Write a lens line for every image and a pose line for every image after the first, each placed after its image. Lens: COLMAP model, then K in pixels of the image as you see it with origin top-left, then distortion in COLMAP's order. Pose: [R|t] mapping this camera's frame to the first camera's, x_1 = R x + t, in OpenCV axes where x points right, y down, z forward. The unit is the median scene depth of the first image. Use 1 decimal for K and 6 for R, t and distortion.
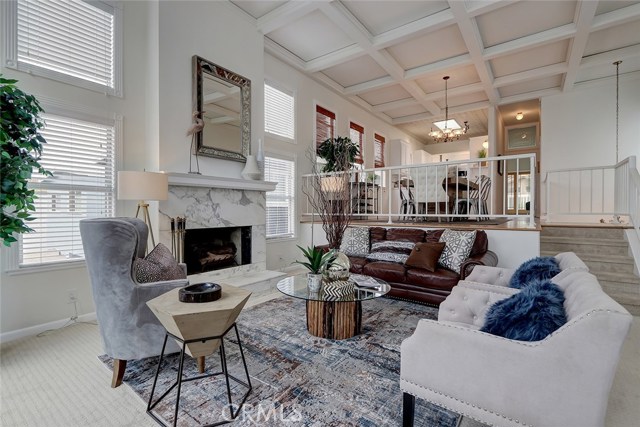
lens RADIAL K [[297.9, 0, 322.8], [0, 297.9, 212.7], [0, 0, 1]] dist [0.012388, -0.004864]
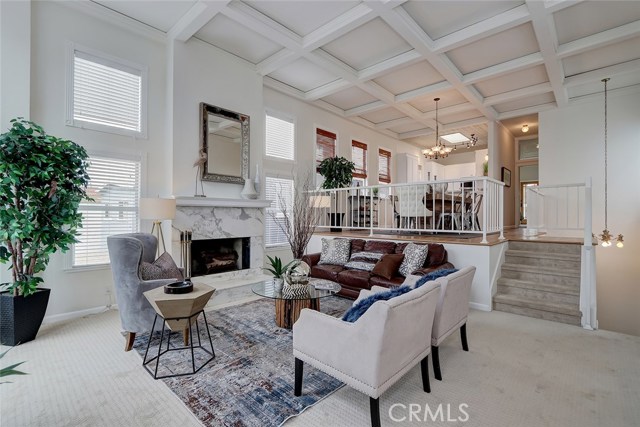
lens RADIAL K [[297.9, 0, 321.7], [0, 297.9, 215.4], [0, 0, 1]] dist [0.012388, -0.004864]
pose [[0.993034, 0.003156, -0.117785, 0.212550], [-0.004553, 0.999922, -0.011592, -0.034306], [0.117739, 0.012047, 0.992971, -0.176040]]
